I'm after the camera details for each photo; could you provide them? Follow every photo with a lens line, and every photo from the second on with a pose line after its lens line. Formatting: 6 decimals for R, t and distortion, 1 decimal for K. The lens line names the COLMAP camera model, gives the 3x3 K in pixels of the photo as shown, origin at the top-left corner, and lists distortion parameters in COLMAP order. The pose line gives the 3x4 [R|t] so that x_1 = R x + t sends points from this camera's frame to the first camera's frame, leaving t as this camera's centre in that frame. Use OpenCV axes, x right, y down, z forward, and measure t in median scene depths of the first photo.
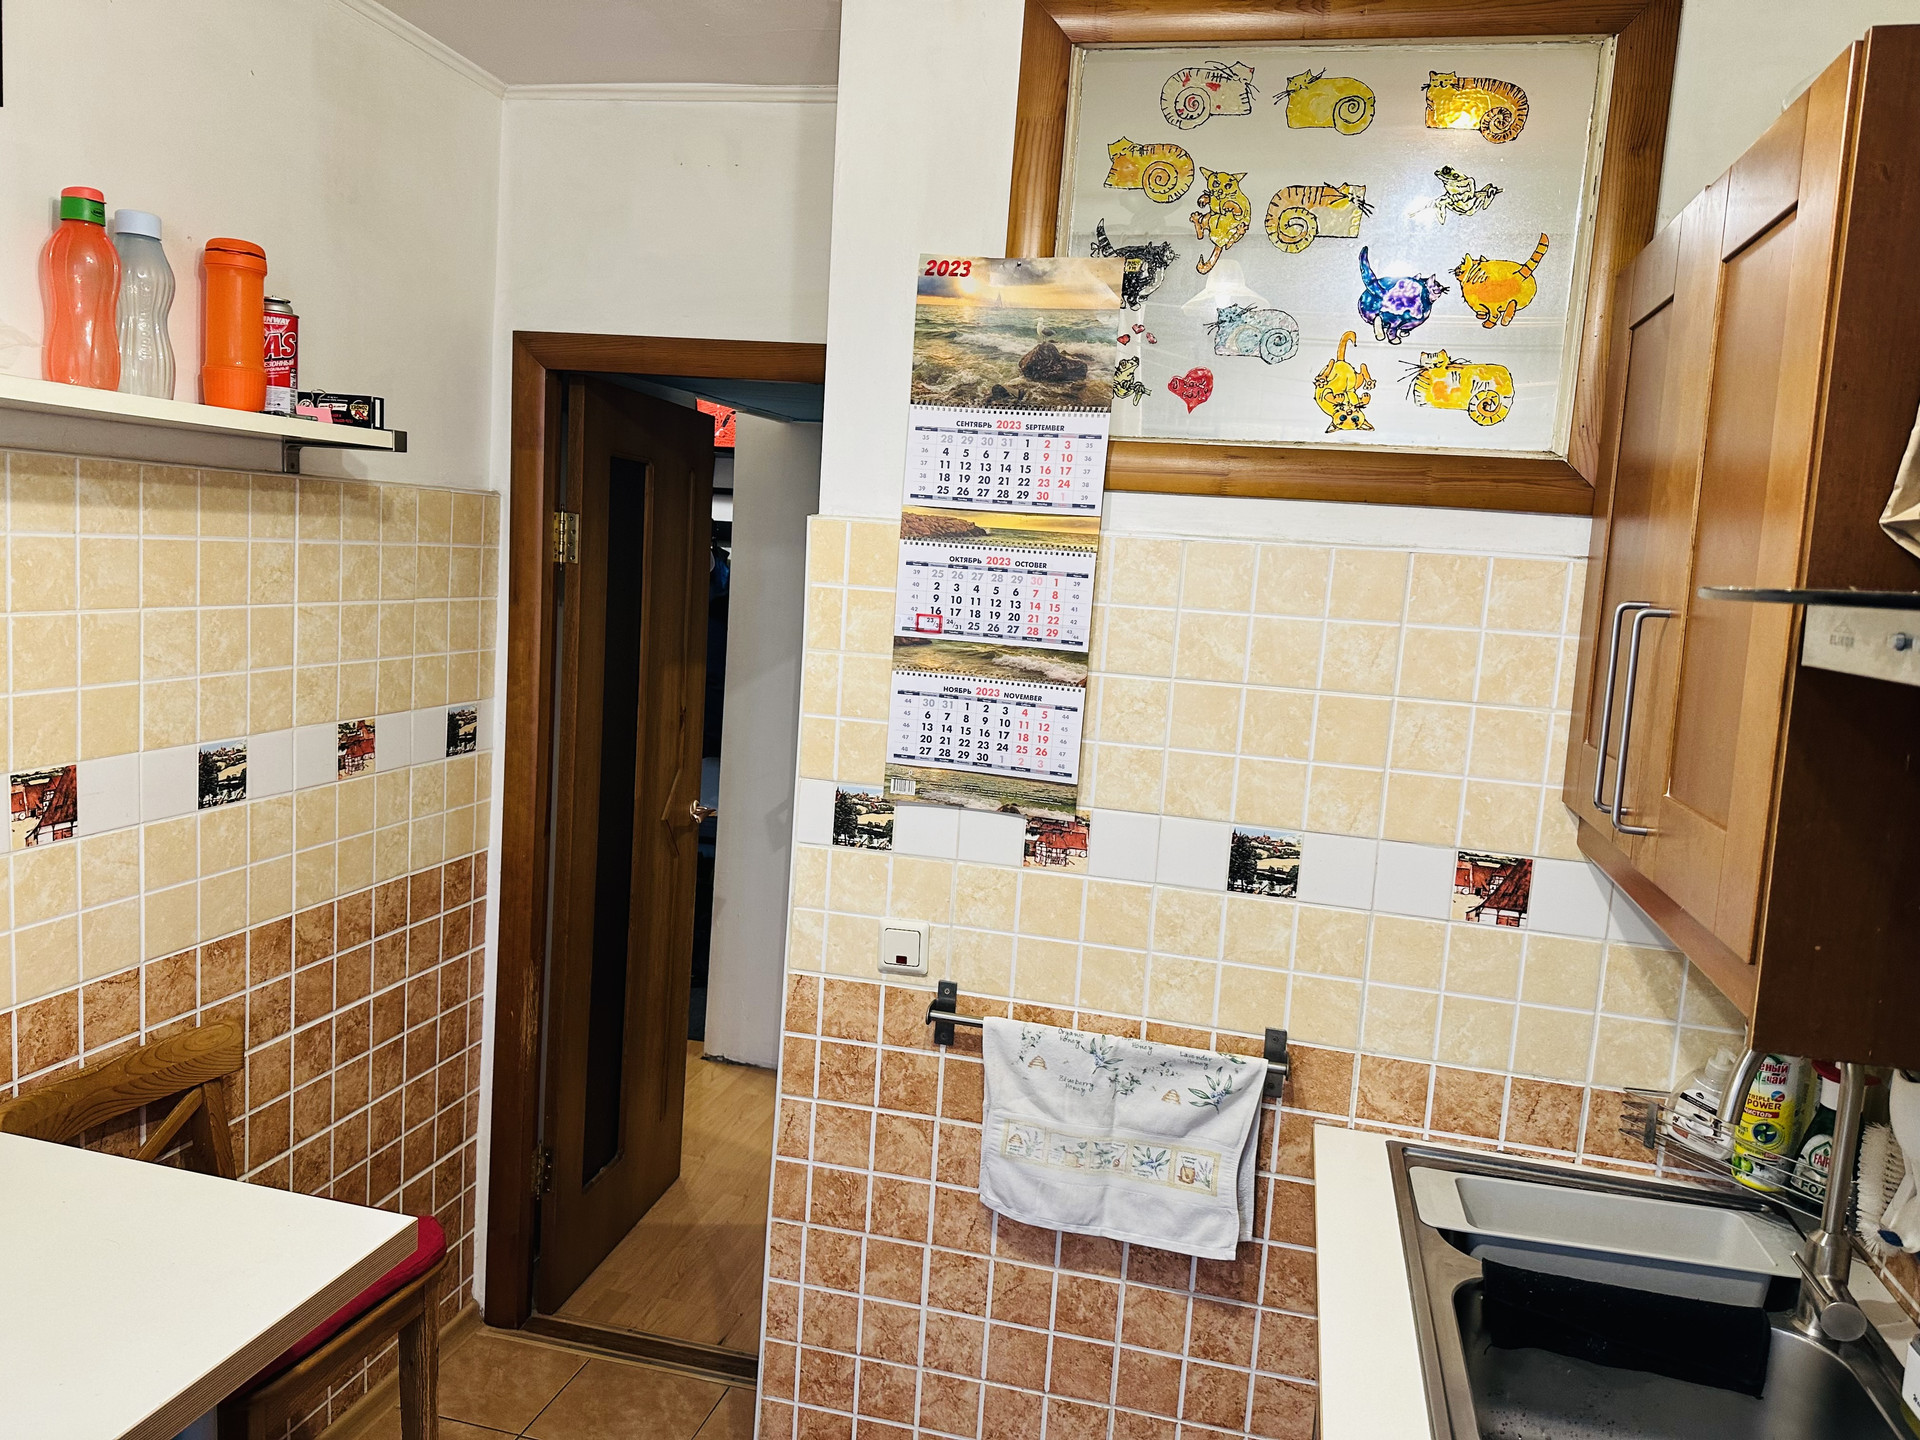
lens RADIAL K [[1345.3, 0, 984.5], [0, 1345.3, 705.9], [0, 0, 1]] dist [0.058686, -0.076110]
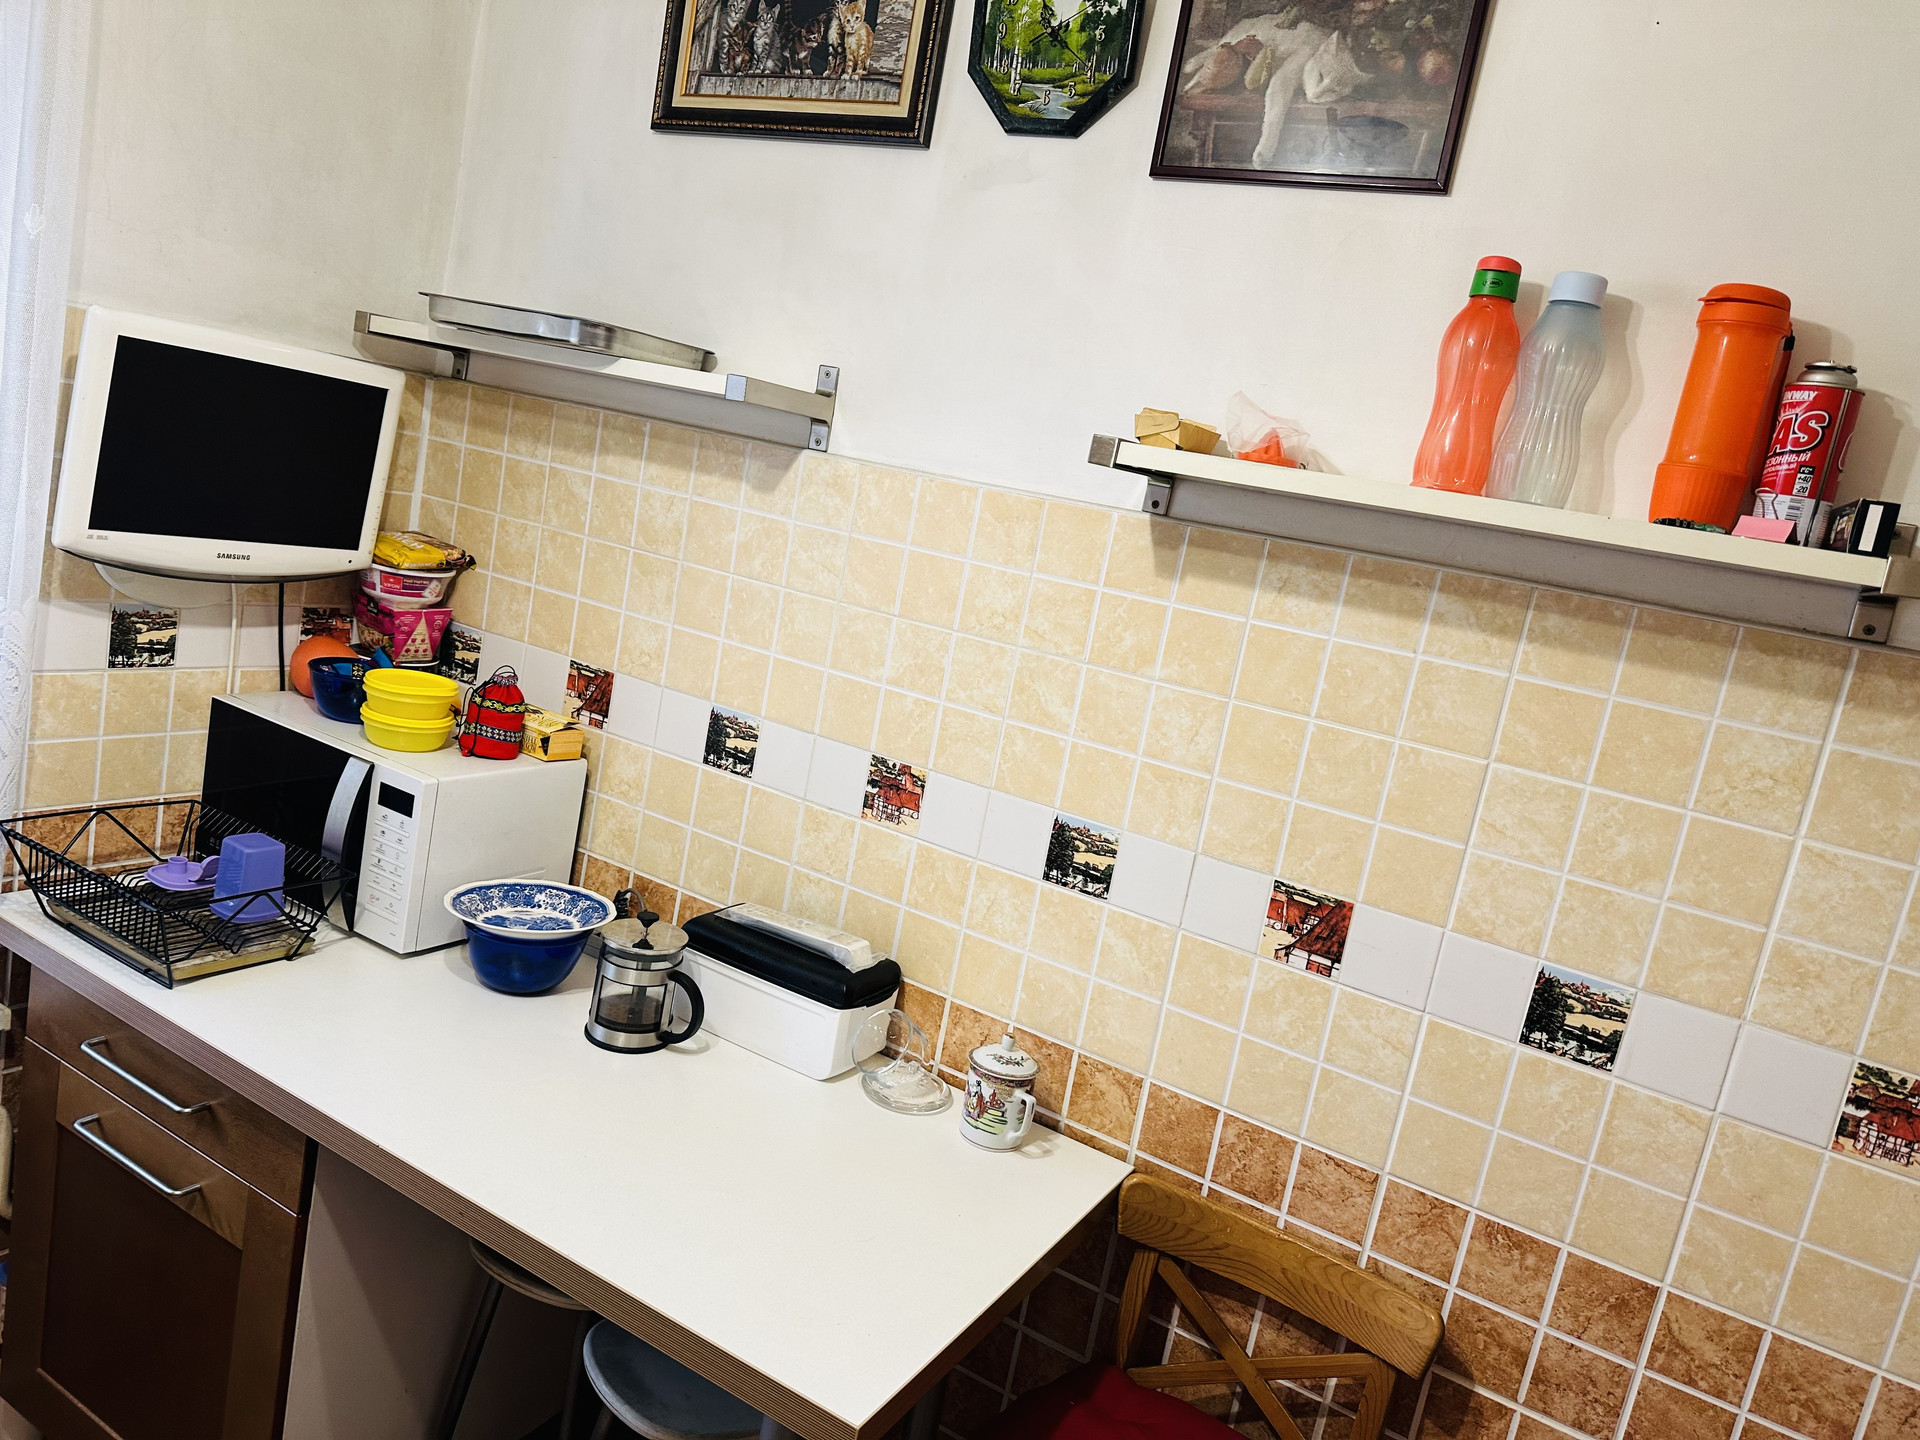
lens RADIAL K [[1345.3, 0, 947.1], [0, 1345.3, 719.5], [0, 0, 1]] dist [0.058686, -0.076110]
pose [[-0.275709, 0.049485, -0.959967, 0.253673], [-0.307591, 0.941622, 0.136881, -0.109961], [0.910699, 0.333016, -0.244393, 0.928129]]
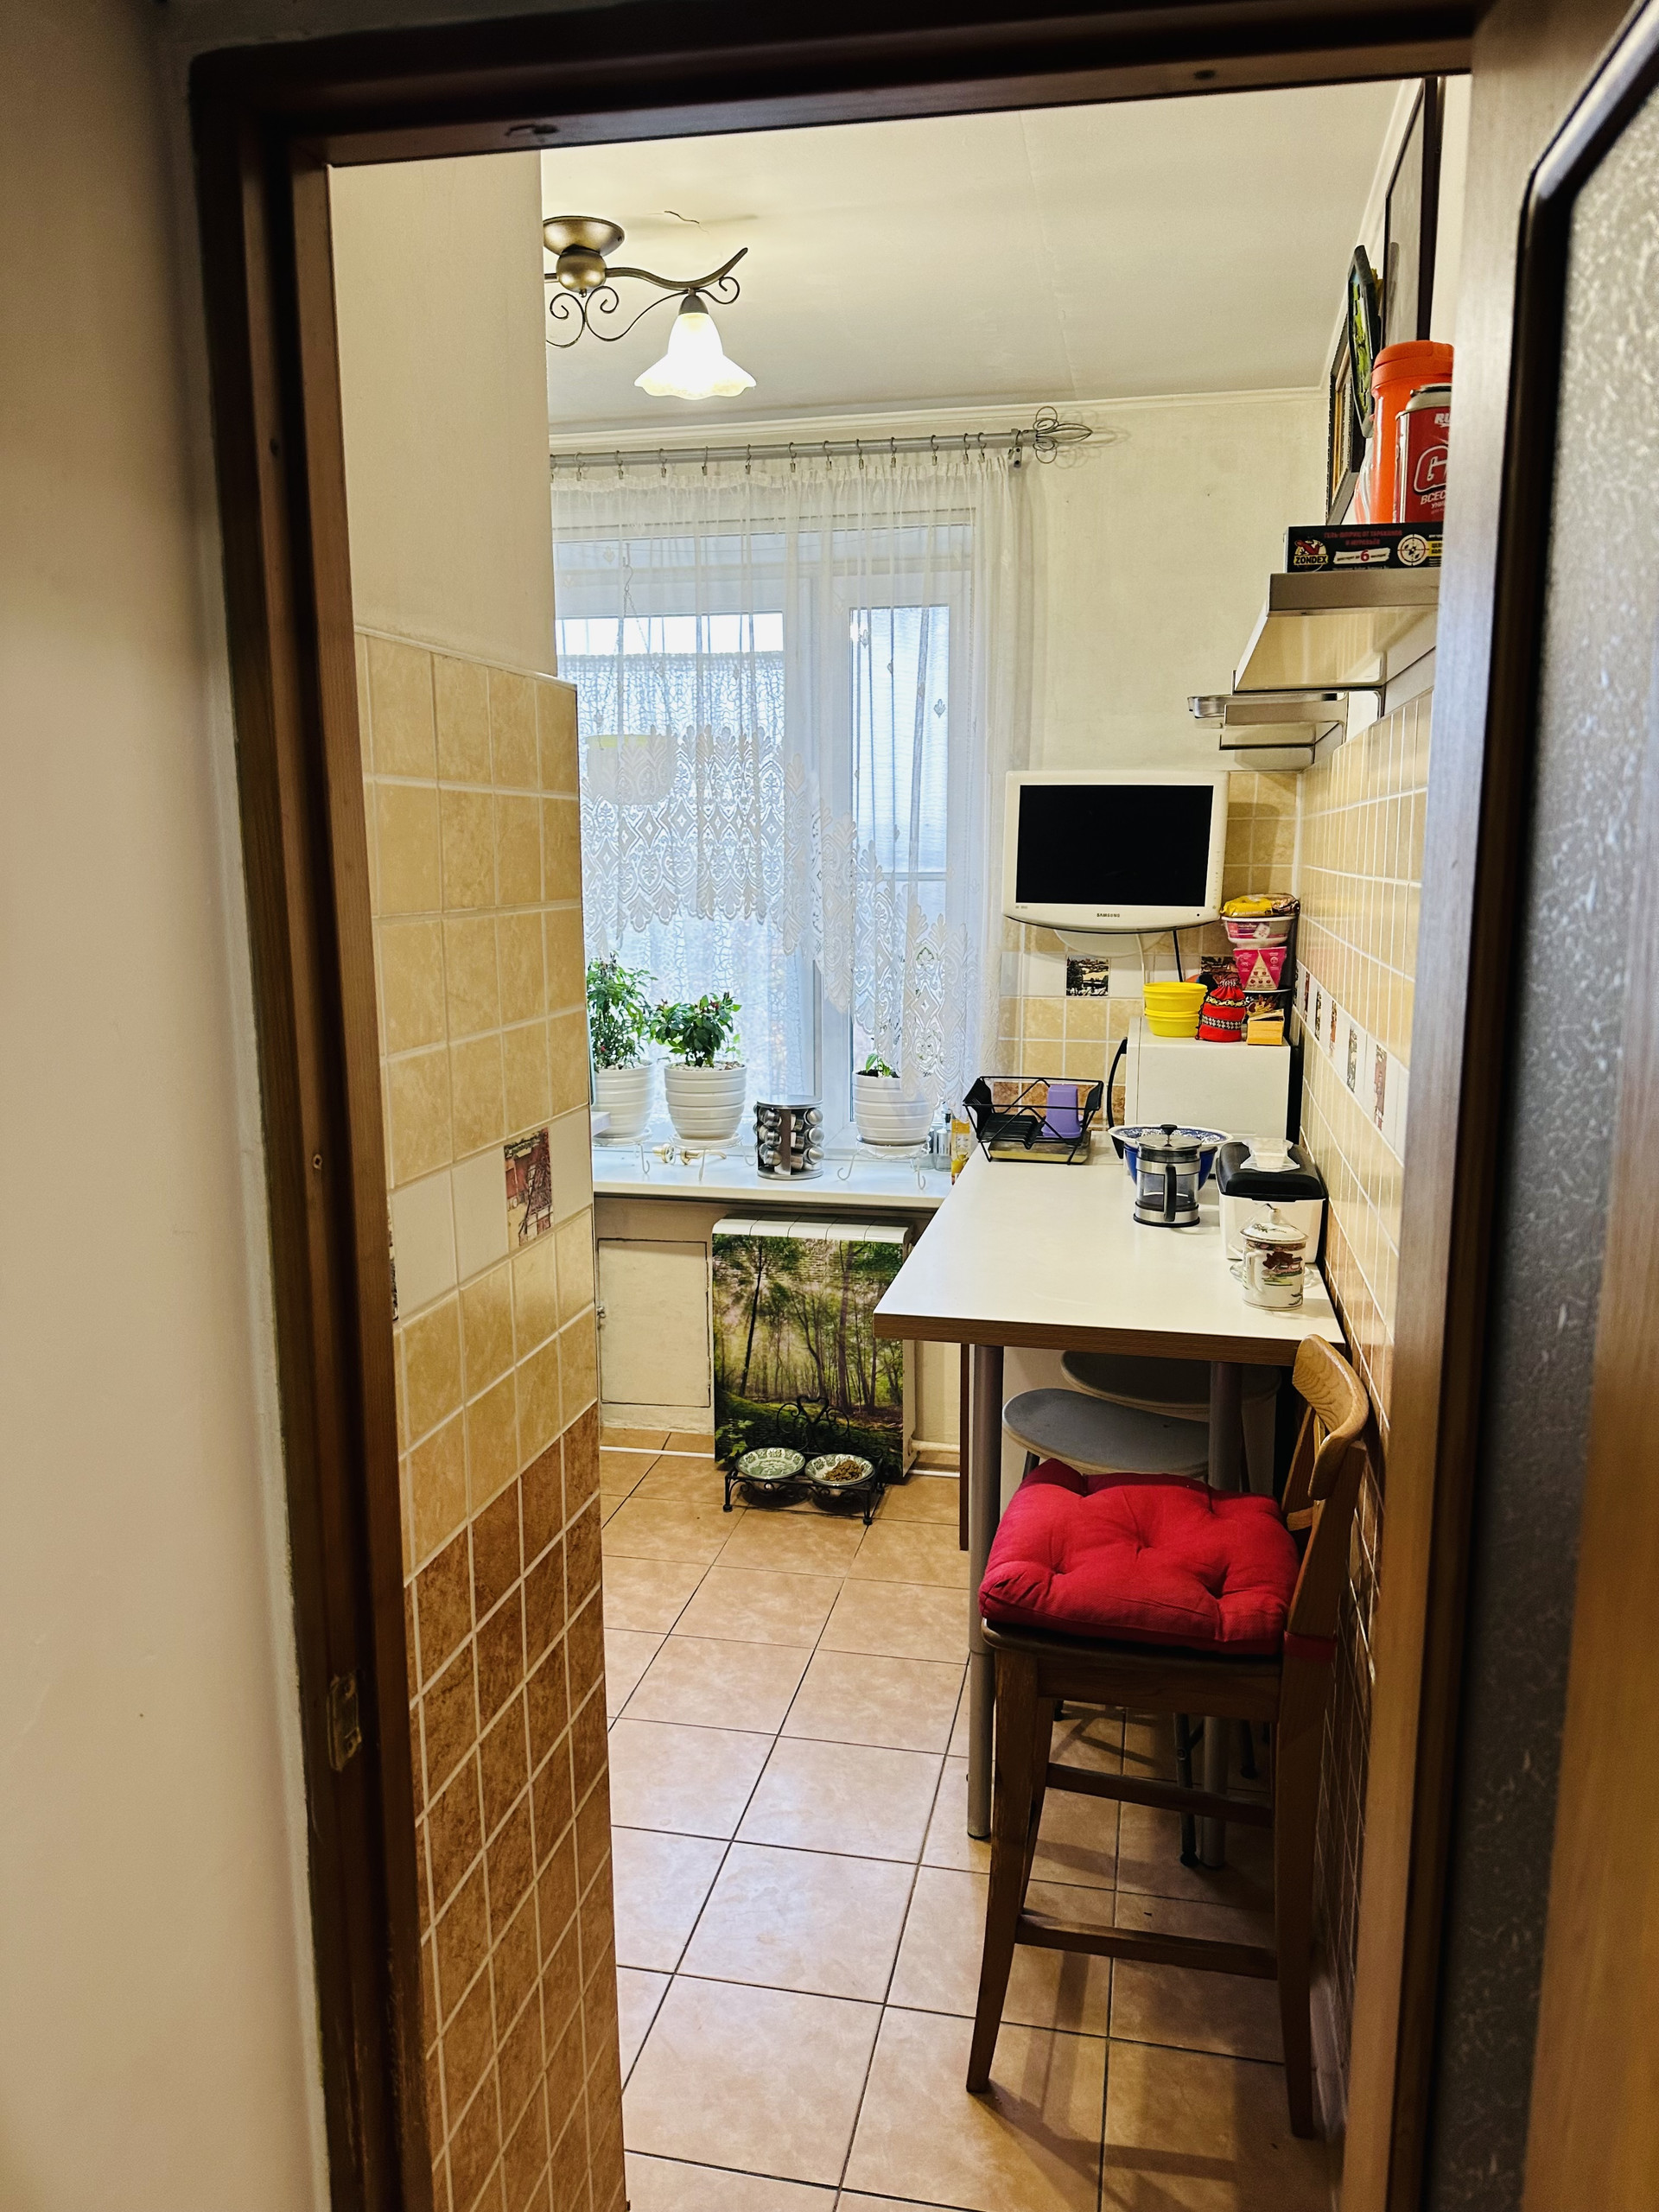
lens RADIAL K [[1549.9, 0, 824.1], [0, 1549.9, 1144.2], [0, 0, 1]] dist [0.058686, -0.076110]
pose [[-0.997331, -0.059986, -0.041619, -0.231802], [-0.069600, 0.953322, 0.293823, -0.176606], [0.022051, 0.295936, -0.954953, 2.005435]]
